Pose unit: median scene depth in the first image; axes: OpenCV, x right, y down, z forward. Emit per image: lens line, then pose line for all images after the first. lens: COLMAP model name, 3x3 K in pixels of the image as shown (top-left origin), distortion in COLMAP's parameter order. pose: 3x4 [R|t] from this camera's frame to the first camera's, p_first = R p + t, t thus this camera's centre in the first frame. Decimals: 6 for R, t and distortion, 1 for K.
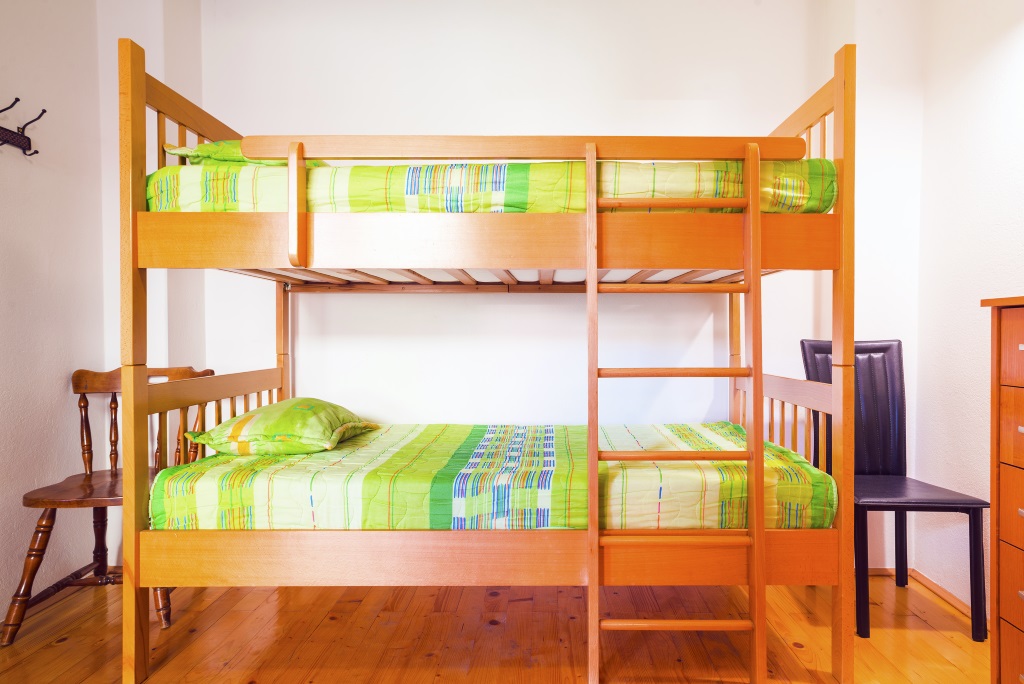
lens RADIAL K [[582.0, 0, 527.0], [0, 582.0, 335.1], [0, 0, 1]] dist [-0.001500, 0.009293]
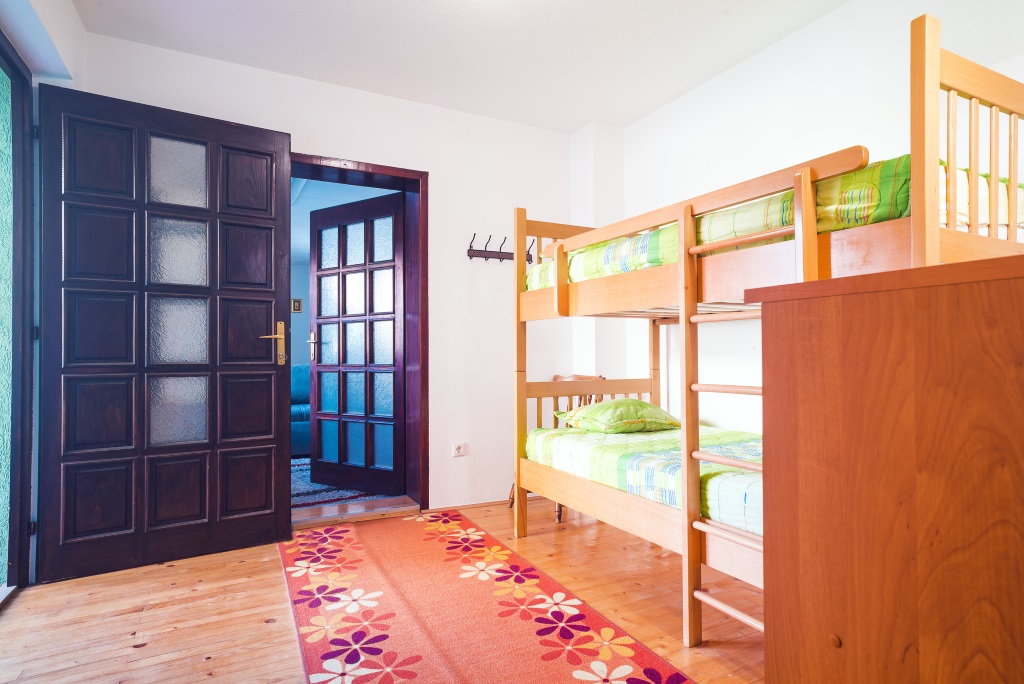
lens RADIAL K [[573.4, 0, 520.7], [0, 573.4, 341.5], [0, 0, 1]] dist [-0.008599, 0.019916]
pose [[0.471521, -0.020818, -0.881609, 1.003428], [0.005202, 0.999770, -0.020826, -0.010129], [0.881839, 0.005234, 0.471521, 0.096739]]
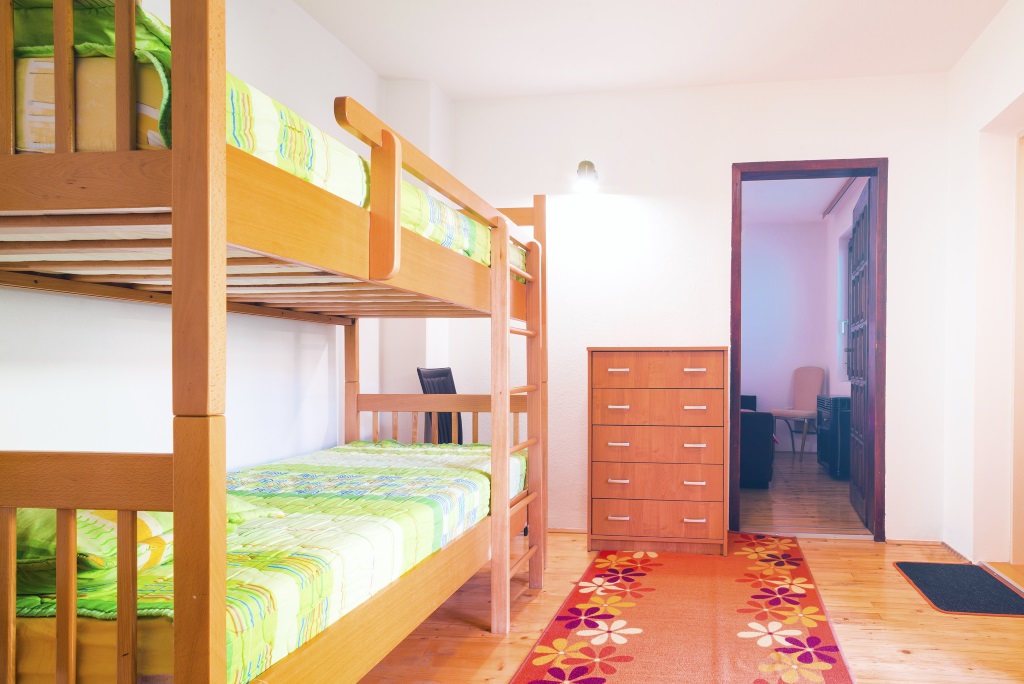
lens RADIAL K [[610.1, 0, 643.8], [0, 610.1, 368.7], [0, 0, 1]] dist [0.006066, 0.010040]
pose [[0.090195, -0.004593, 0.995914, -1.193858], [-0.008591, 0.999949, 0.005390, 0.000841], [-0.995887, -0.009043, 0.090151, 0.539169]]
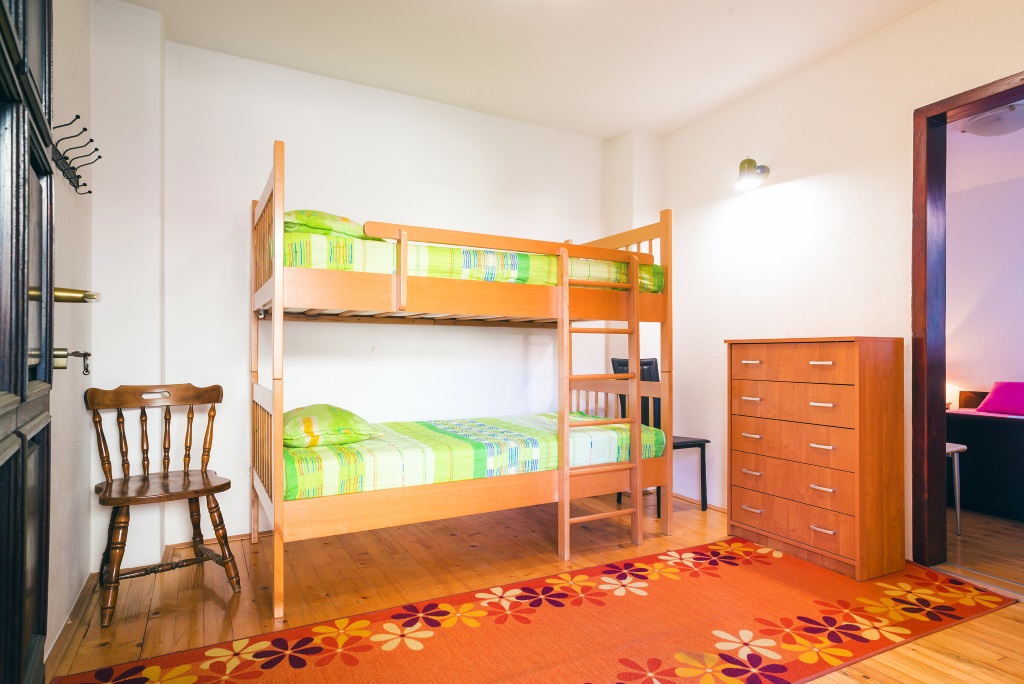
lens RADIAL K [[573.4, 0, 513.5], [0, 573.4, 343.9], [0, 0, 1]] dist [-0.008599, 0.019916]
pose [[0.874818, 0.008244, 0.484381, -0.836402], [-0.004435, 0.999950, -0.009009, -0.021959], [-0.484431, 0.005733, 0.874811, -0.430297]]
